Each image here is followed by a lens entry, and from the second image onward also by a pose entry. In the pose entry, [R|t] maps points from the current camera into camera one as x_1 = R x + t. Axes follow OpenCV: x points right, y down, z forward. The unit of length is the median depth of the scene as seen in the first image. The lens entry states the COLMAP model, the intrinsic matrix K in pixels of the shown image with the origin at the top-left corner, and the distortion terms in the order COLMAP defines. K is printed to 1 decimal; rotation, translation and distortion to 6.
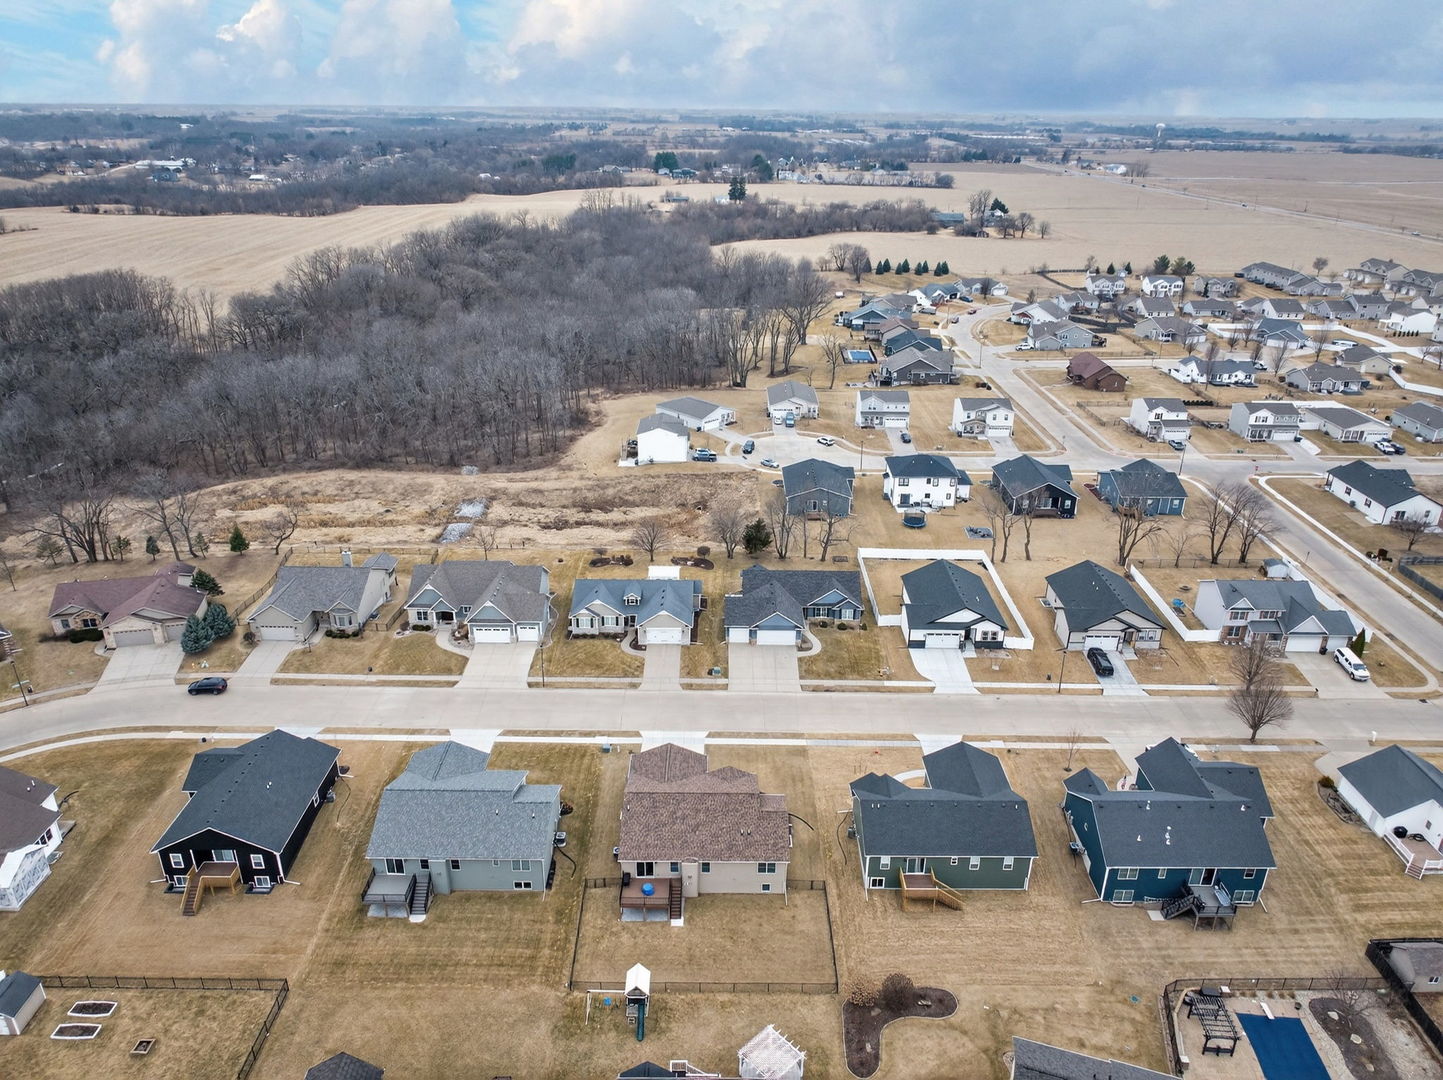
lens RADIAL K [[979.6, 0, 725.6], [0, 979.6, 538.2], [0, 0, 1]] dist [0.009343, -0.016000]
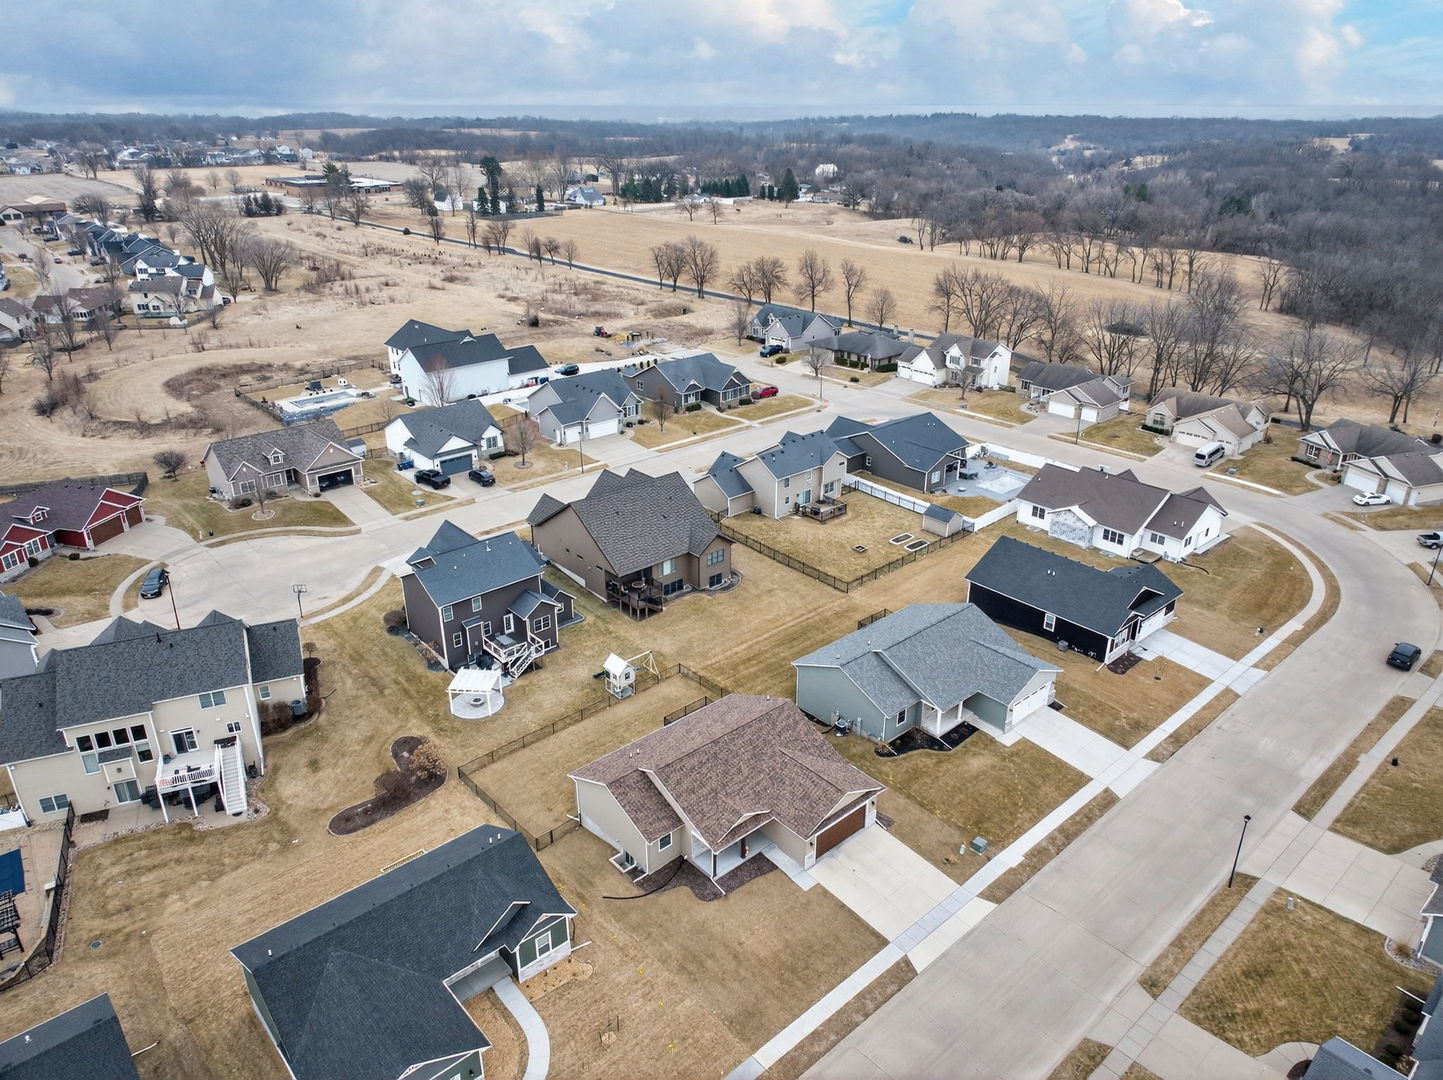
lens RADIAL K [[979.6, 0, 725.6], [0, 979.6, 538.2], [0, 0, 1]] dist [0.009343, -0.016000]
pose [[-0.750365, 0.257563, -0.608780, 0.265834], [-0.275818, 0.714967, 0.642454, -0.226061], [0.600730, 0.649988, -0.465446, 0.881772]]
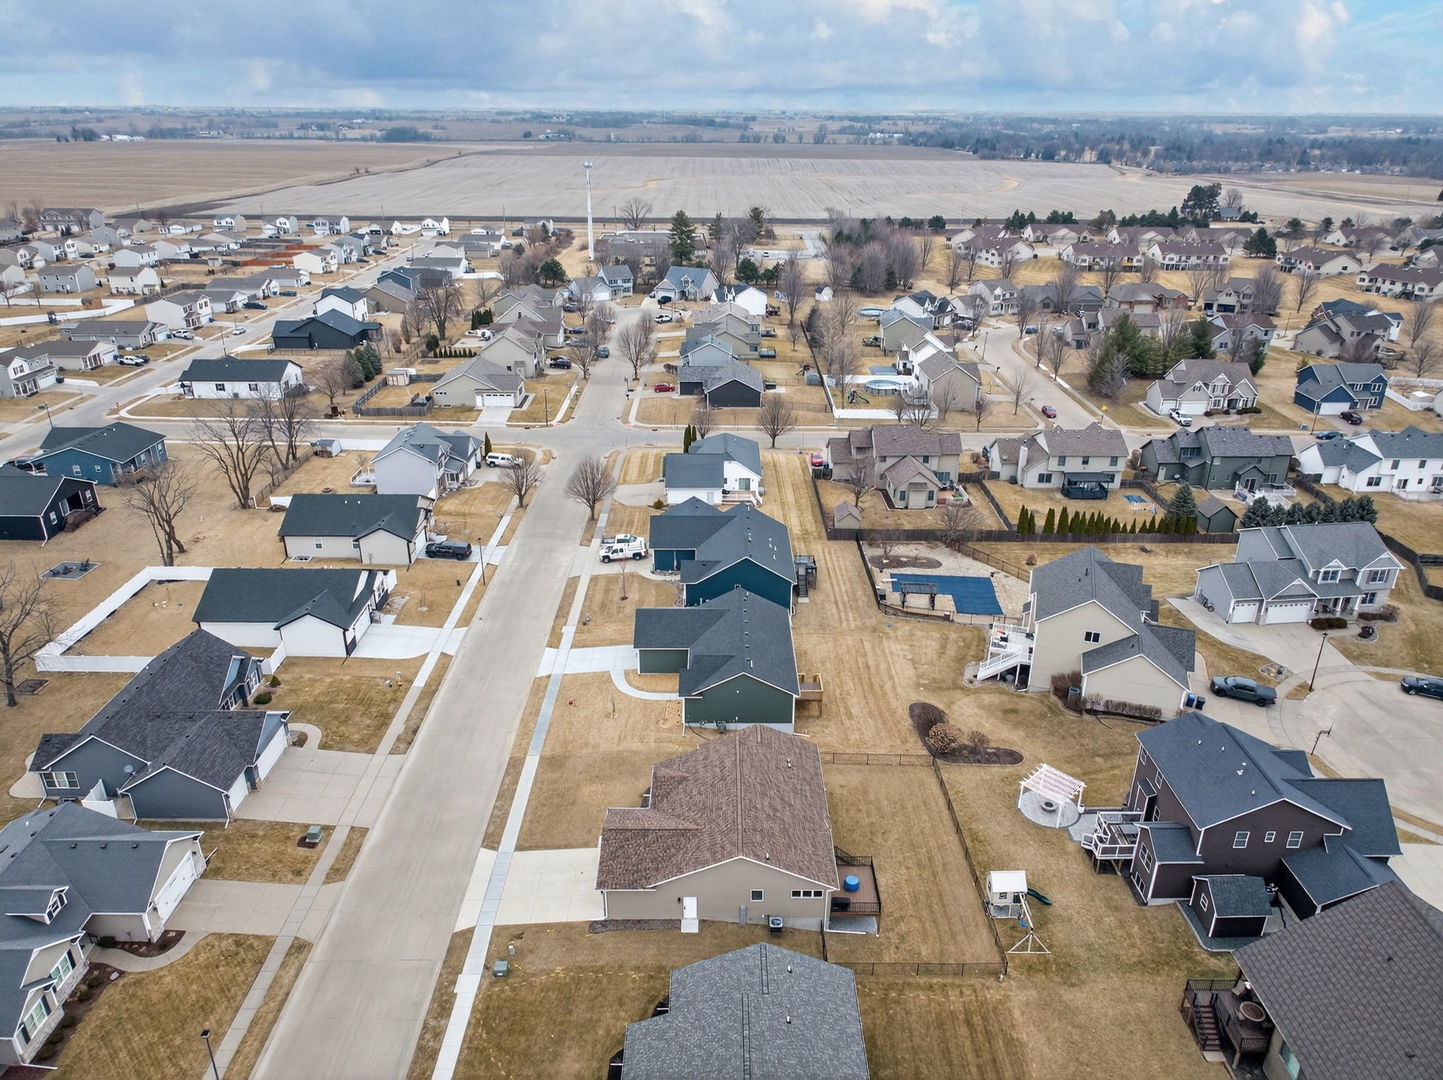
lens RADIAL K [[979.6, 0, 725.6], [0, 979.6, 538.2], [0, 0, 1]] dist [0.009343, -0.016000]
pose [[-0.003870, -0.412175, 0.911096, -0.438967], [0.396846, 0.835654, 0.379731, -0.126520], [-0.917877, 0.363035, 0.160336, 0.582350]]
